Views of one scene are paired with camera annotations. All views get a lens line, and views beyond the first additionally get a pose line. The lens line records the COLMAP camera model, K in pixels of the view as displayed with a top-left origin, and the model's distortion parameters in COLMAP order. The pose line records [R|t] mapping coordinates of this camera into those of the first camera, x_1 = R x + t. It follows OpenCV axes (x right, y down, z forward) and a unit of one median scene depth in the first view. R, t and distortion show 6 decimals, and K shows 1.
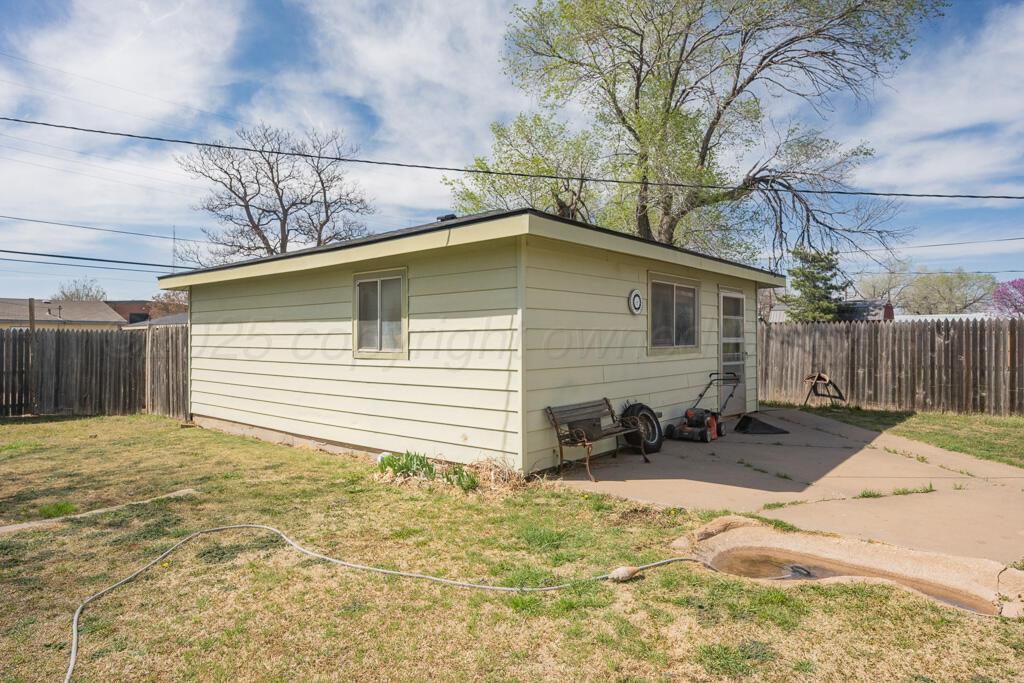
lens RADIAL K [[593.5, 0, 515.1], [0, 593.5, 338.0], [0, 0, 1]] dist [0.001903, 0.000098]
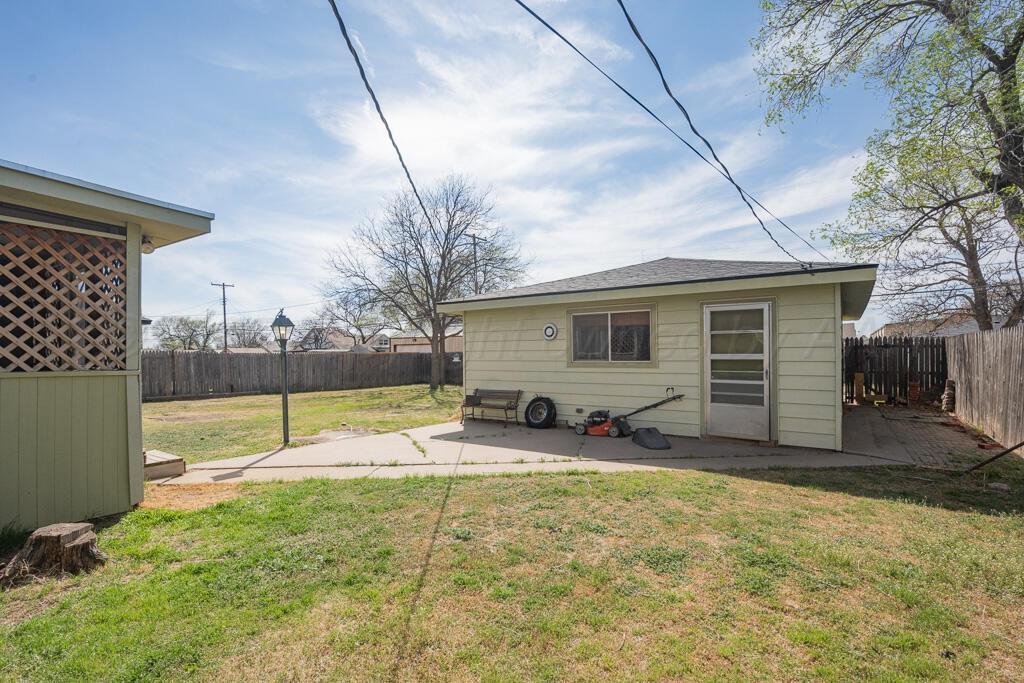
lens RADIAL K [[491.5, 0, 515.4], [0, 491.5, 350.2], [0, 0, 1]] dist [0.004846, 0.000519]
pose [[0.156991, -0.013228, -0.987512, 1.398437], [0.004321, 0.999910, -0.012707, 0.002995], [0.987591, -0.002272, 0.157034, 0.692742]]
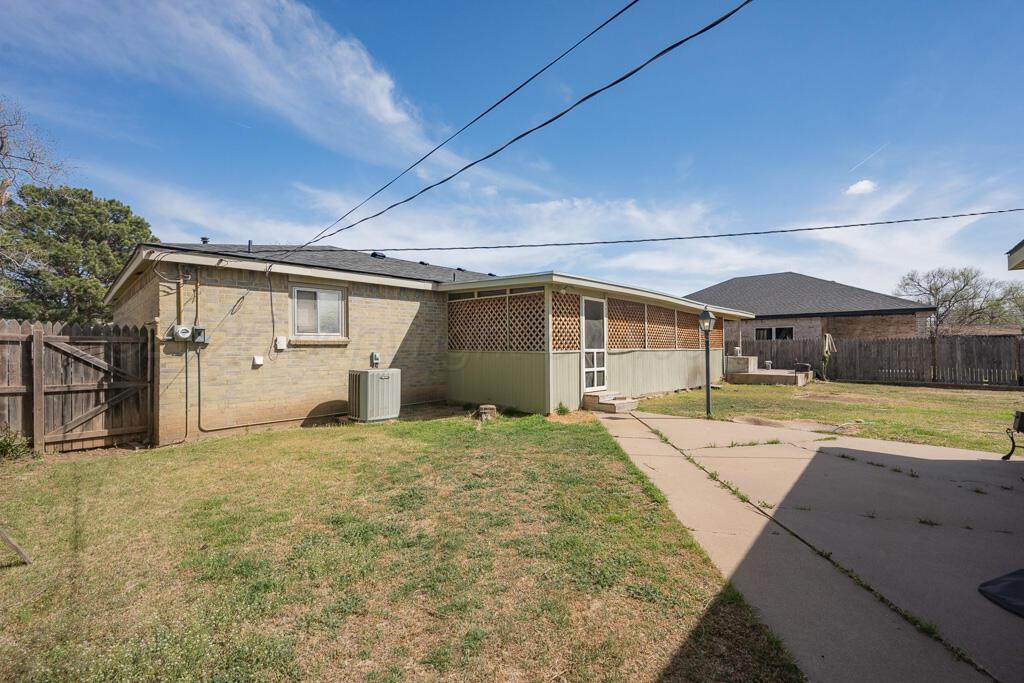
lens RADIAL K [[427.3, 0, 514.6], [0, 427.3, 335.0], [0, 0, 1]] dist [-0.001526, -0.000220]
pose [[-0.999607, 0.006527, 0.027279, 0.817598], [0.005701, 0.999526, -0.030253, 0.008380], [-0.027463, -0.030085, -0.999170, 1.420781]]
